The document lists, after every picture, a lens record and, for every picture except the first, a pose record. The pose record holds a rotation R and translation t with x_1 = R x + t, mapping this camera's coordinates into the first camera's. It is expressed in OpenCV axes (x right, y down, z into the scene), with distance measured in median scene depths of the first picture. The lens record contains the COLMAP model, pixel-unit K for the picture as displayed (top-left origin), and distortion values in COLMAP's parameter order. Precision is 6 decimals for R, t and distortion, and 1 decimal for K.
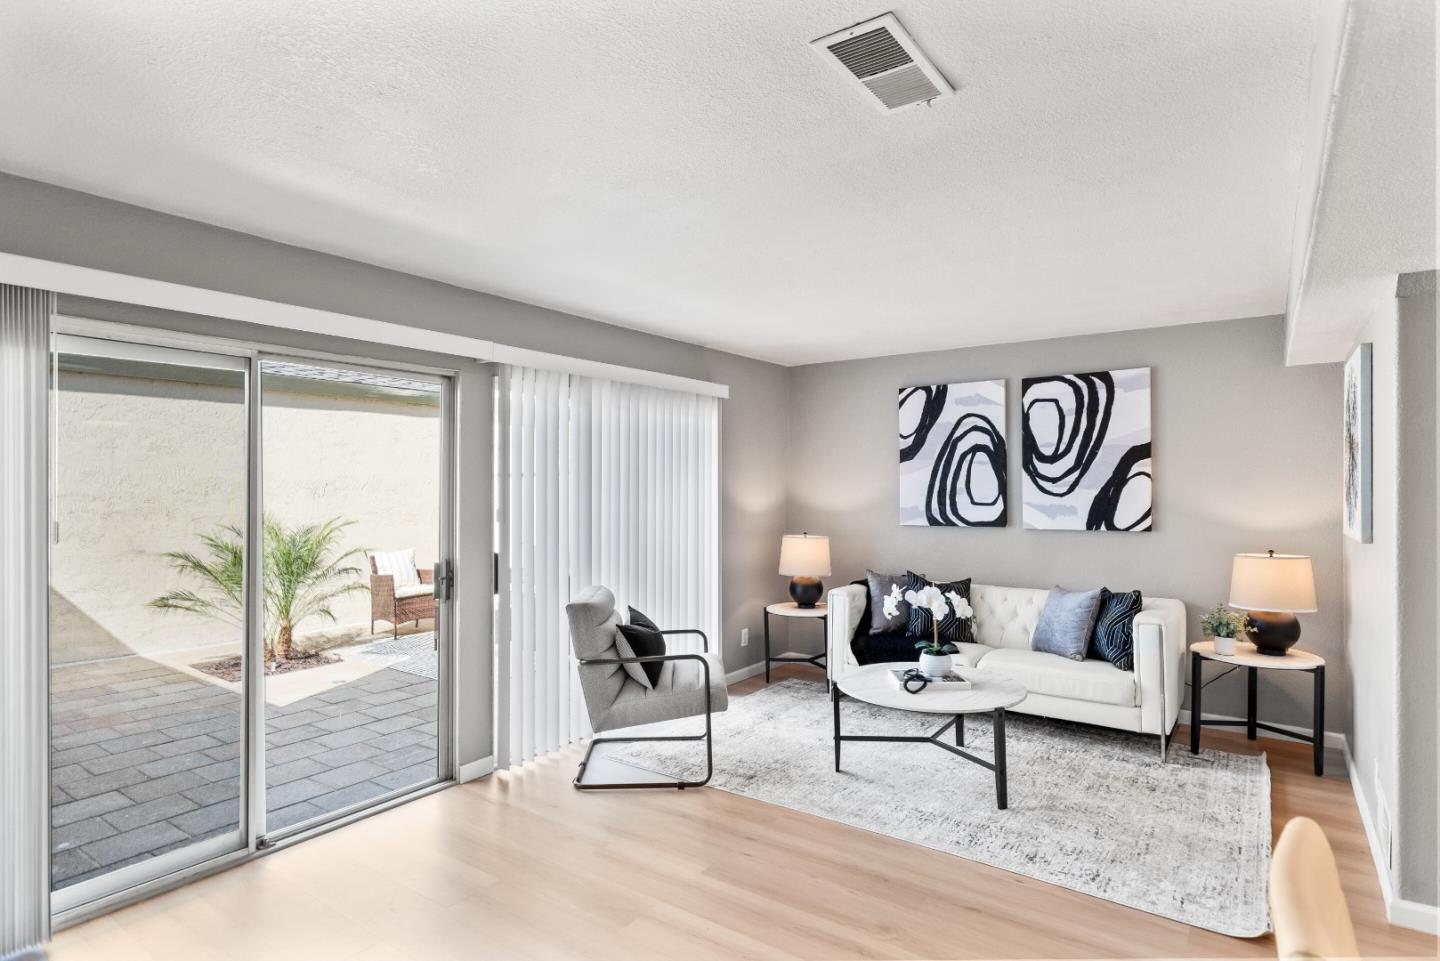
lens RADIAL K [[761.2, 0, 720.0], [0, 761.2, 480.5], [0, 0, 1]] dist [-0.002273, -0.000012]
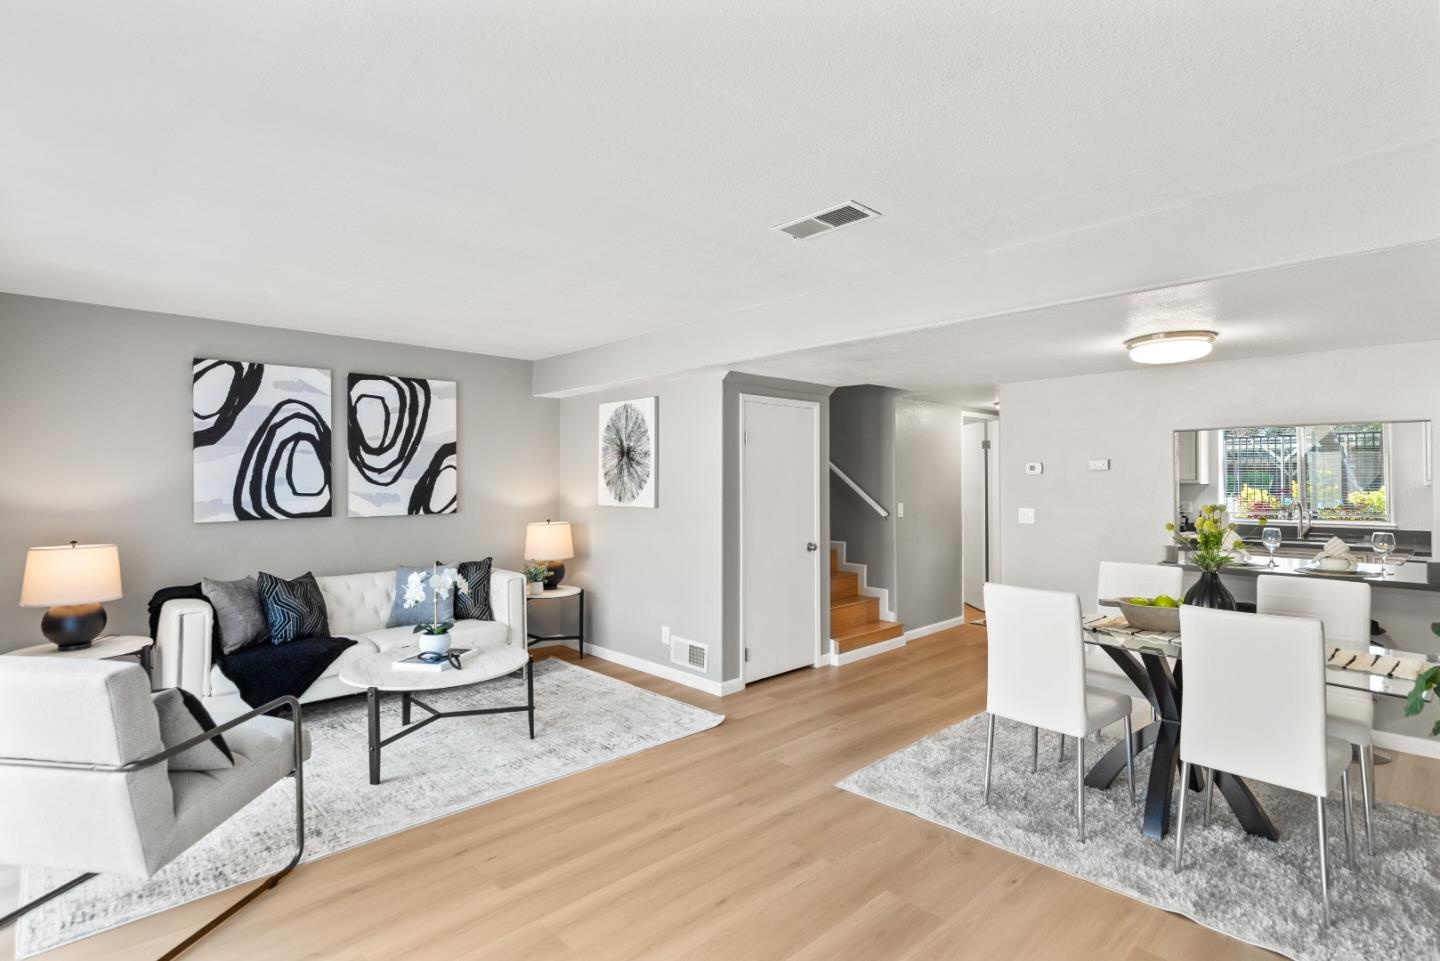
lens RADIAL K [[711.2, 0, 727.2], [0, 711.2, 466.2], [0, 0, 1]] dist [0.000302, 0.000189]
pose [[0.175811, 0.020859, 0.984203, -0.478385], [-0.006492, 0.999778, -0.020029, 0.010150], [-0.984403, -0.002868, 0.175908, 0.331960]]
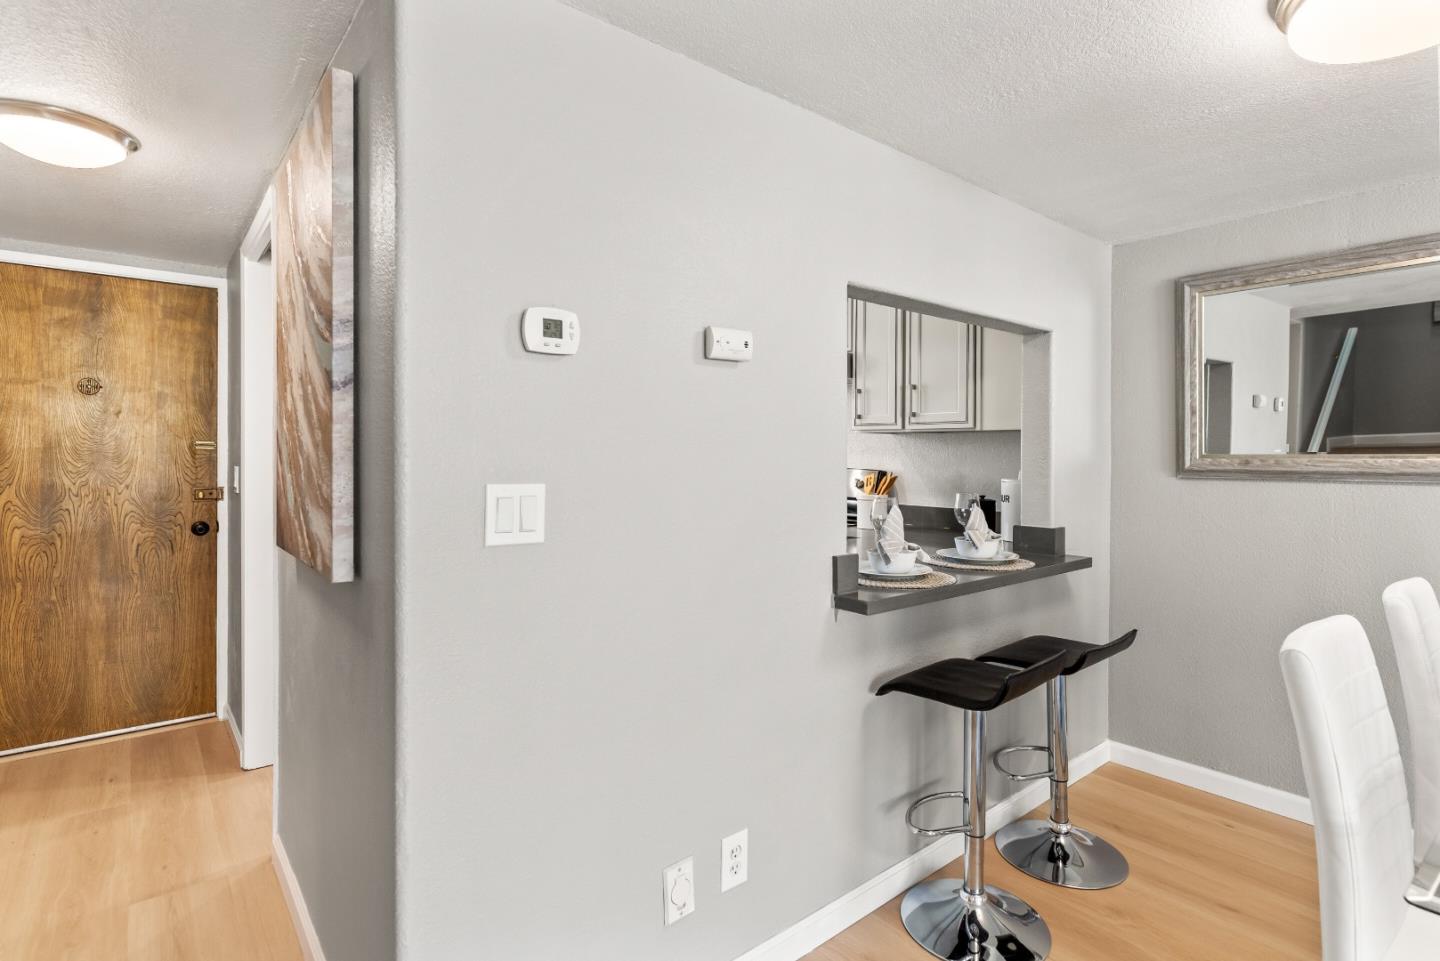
lens RADIAL K [[710.9, 0, 721.9], [0, 710.9, 449.3], [0, 0, 1]] dist [0.000537, 0.000309]
pose [[-0.965163, 0.001728, 0.261642, 0.480098], [-0.001008, 0.999946, -0.010324, 0.037116], [-0.261646, -0.010228, -0.965110, 0.321700]]
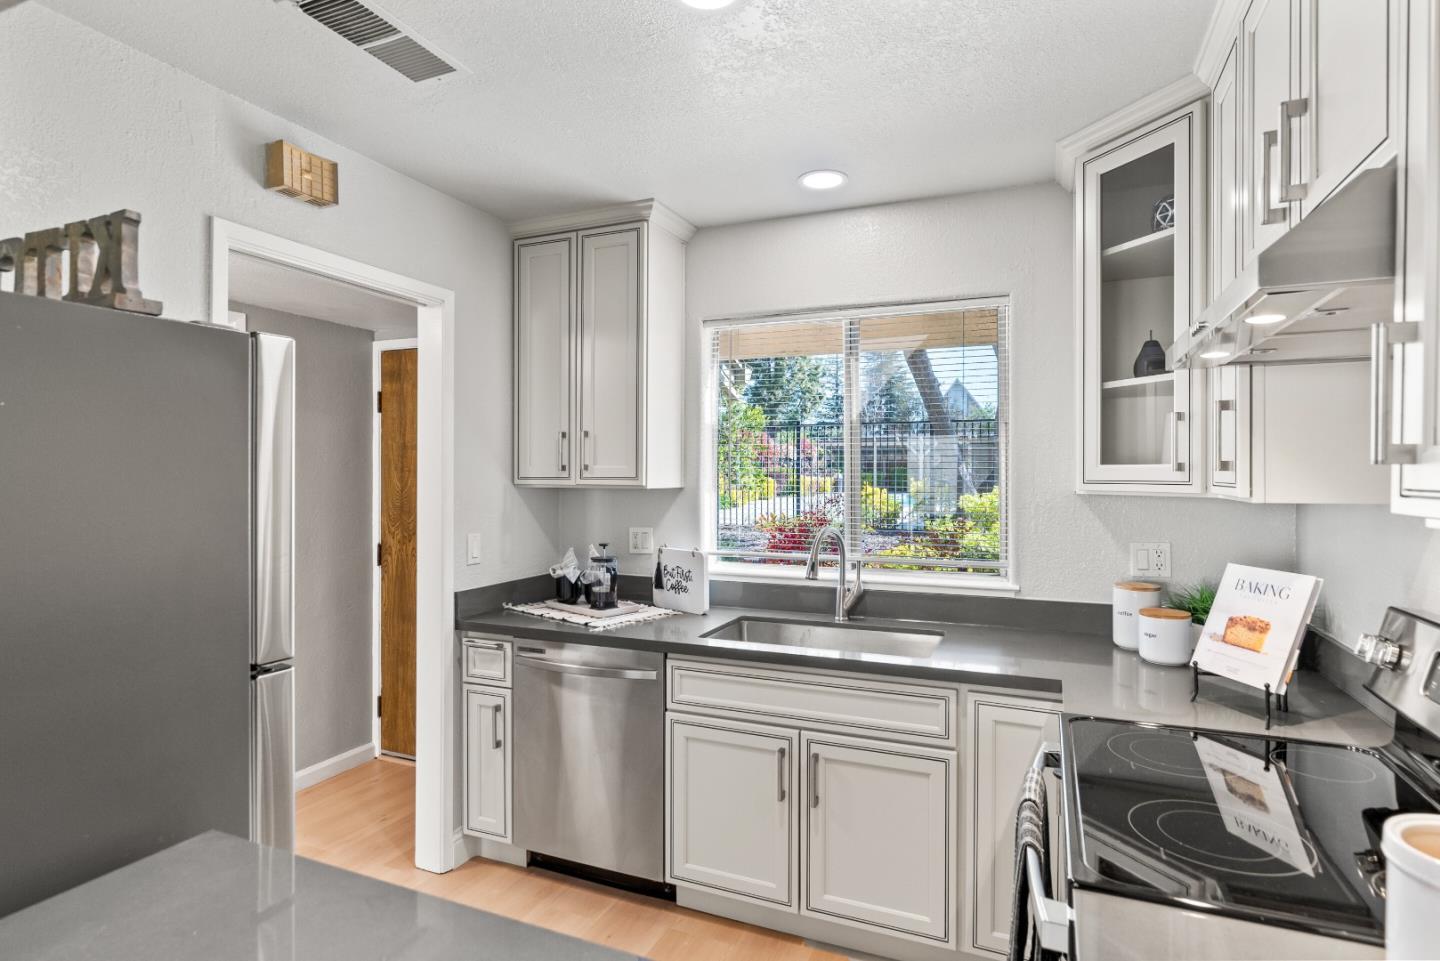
lens RADIAL K [[761.2, 0, 720.0], [0, 761.2, 480.5], [0, 0, 1]] dist [-0.002273, -0.000012]
pose [[-0.216403, -0.001619, 0.976303, 0.399665], [-0.009760, 0.999952, -0.000505, 0.003810], [-0.976255, -0.009638, -0.216408, -0.234467]]
